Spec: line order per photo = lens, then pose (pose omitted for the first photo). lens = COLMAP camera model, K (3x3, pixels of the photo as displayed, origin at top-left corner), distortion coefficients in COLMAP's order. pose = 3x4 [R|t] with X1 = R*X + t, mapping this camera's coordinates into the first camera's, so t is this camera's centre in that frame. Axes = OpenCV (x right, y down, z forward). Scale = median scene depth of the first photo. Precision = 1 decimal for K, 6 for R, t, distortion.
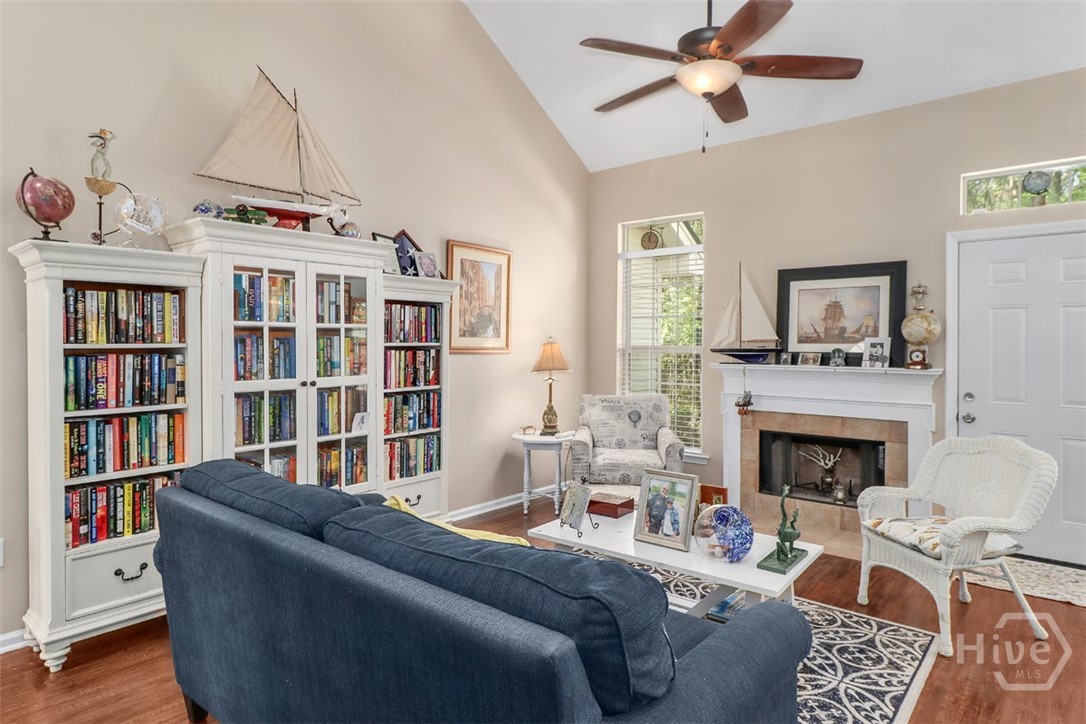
lens RADIAL K [[627.7, 0, 544.7], [0, 627.7, 356.6], [0, 0, 1]] dist [-0.002575, -0.000217]
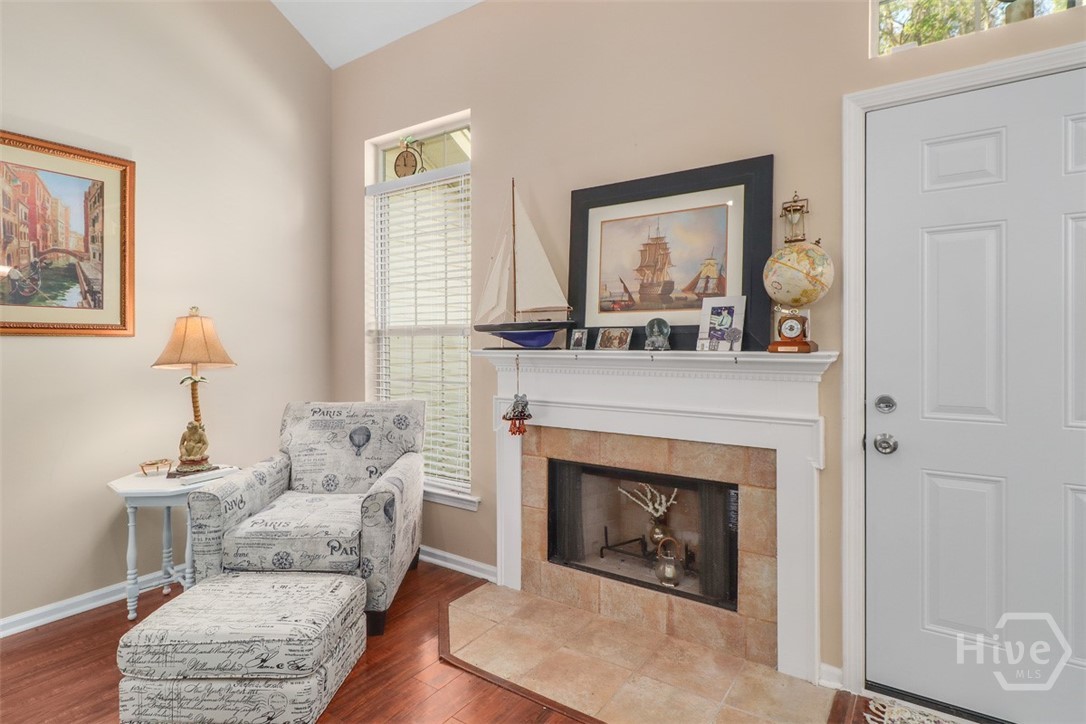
lens RADIAL K [[548.5, 0, 542.0], [0, 548.5, 359.3], [0, 0, 1]] dist [-0.001331, -0.000137]
pose [[0.996082, -0.011836, 0.087643, 0.309650], [0.010748, 0.999859, 0.012865, 0.015558], [-0.087783, -0.011872, 0.996069, 0.502404]]
